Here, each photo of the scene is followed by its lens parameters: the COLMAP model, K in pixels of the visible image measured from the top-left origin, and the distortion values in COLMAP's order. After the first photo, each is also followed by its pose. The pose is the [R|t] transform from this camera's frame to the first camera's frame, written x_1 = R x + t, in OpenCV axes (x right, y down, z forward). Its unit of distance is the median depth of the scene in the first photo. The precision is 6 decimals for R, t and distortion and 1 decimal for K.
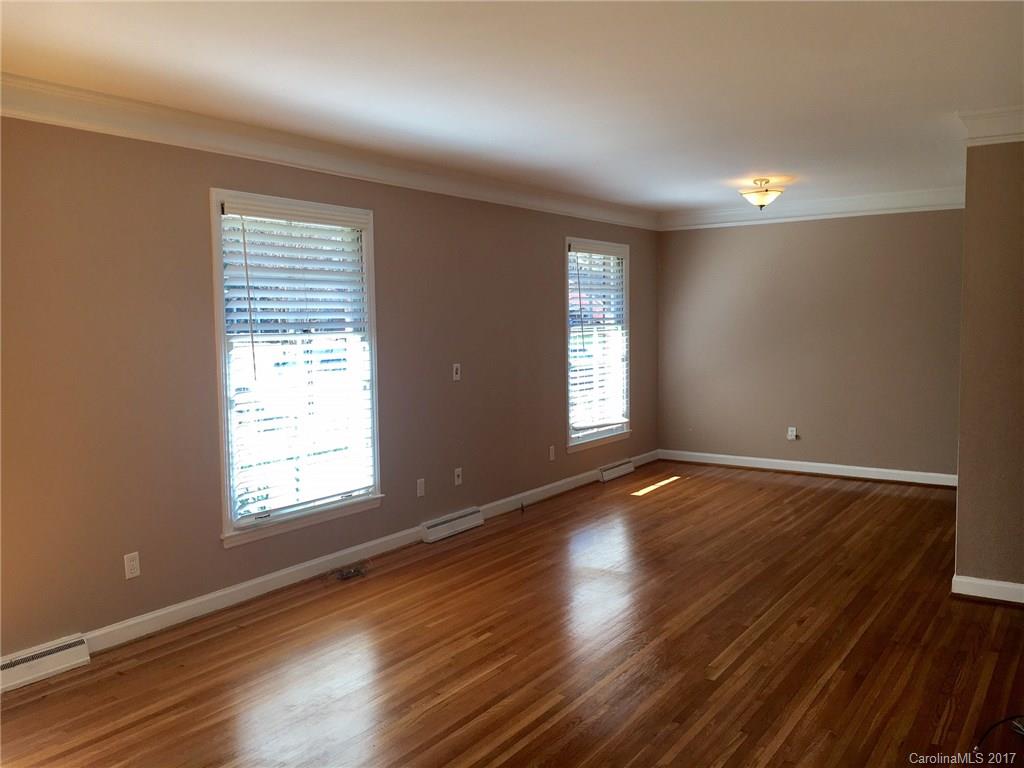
lens RADIAL K [[865.4, 0, 512.1], [0, 865.4, 380.7], [0, 0, 1]] dist [0.063599, -0.071741]
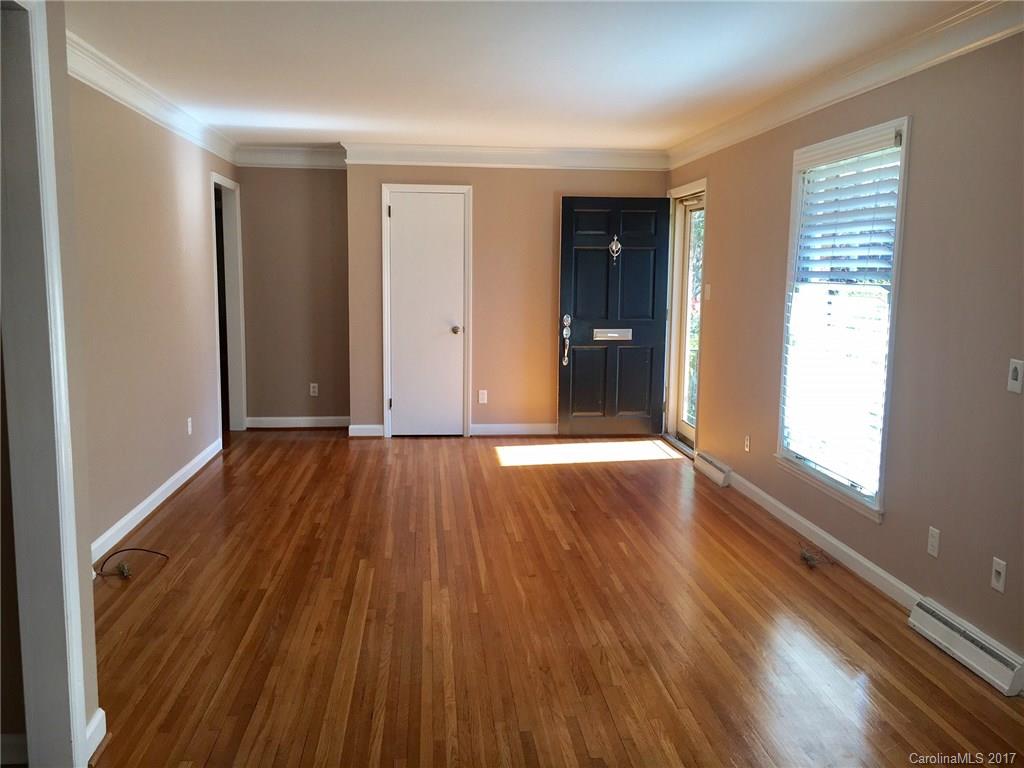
lens RADIAL K [[865.4, 0, 512.7], [0, 865.4, 386.1], [0, 0, 1]] dist [0.063599, -0.071741]
pose [[-0.765783, 0.086366, -0.637273, 0.689833], [-0.055507, 0.978367, 0.199293, -0.126591], [0.640699, 0.187988, -0.744423, 1.671708]]
